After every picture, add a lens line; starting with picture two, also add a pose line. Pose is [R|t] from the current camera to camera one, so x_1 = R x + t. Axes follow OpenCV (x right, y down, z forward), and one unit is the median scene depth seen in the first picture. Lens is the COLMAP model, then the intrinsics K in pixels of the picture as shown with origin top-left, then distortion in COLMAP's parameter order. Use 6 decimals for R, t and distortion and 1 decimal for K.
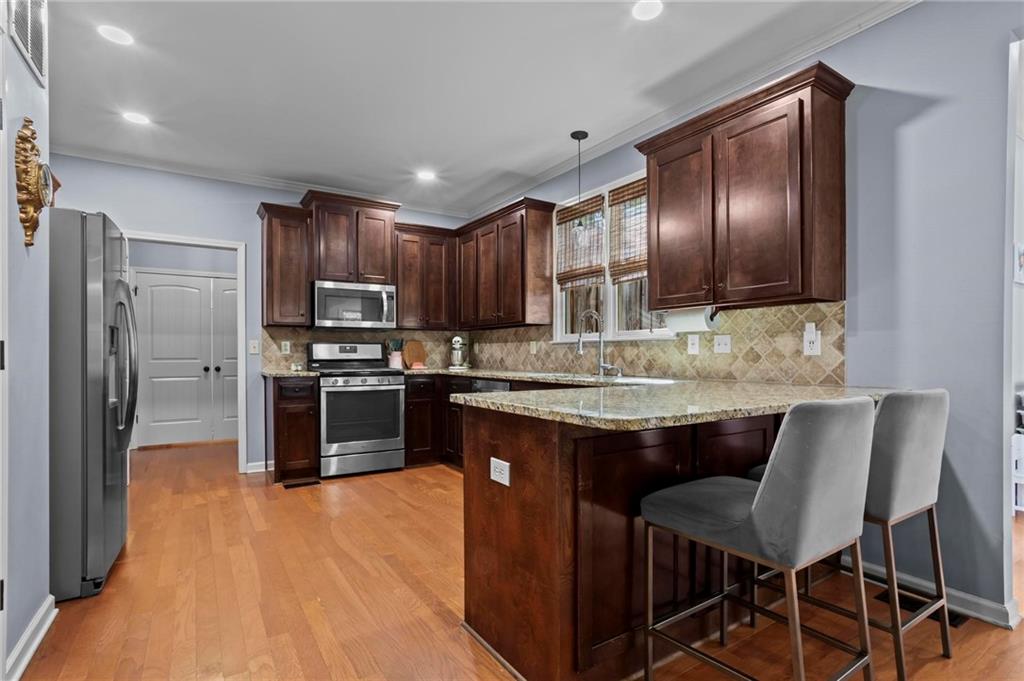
lens RADIAL K [[500.0, 0, 512.6], [0, 500.0, 351.3], [0, 0, 1]] dist [-0.001392, -0.000065]
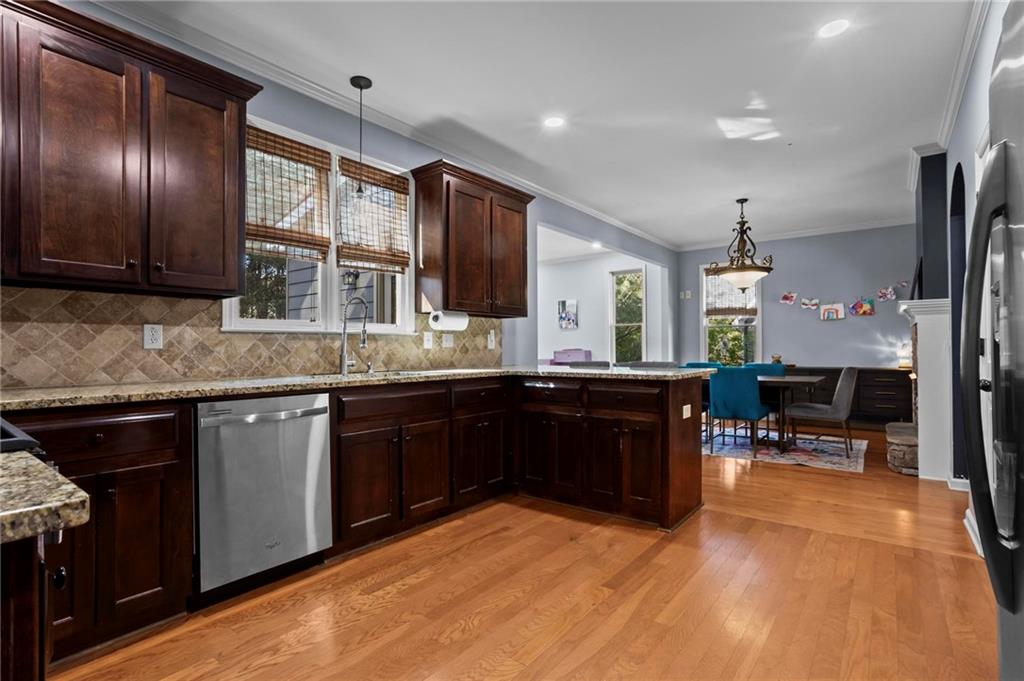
lens RADIAL K [[500.0, 0, 512.1], [0, 500.0, 342.2], [0, 0, 1]] dist [-0.001392, -0.000065]
pose [[-0.314343, 0.011106, 0.949244, -0.776120], [-0.003089, 0.999914, -0.012722, 0.004901], [-0.949304, -0.006932, -0.314282, 1.100212]]
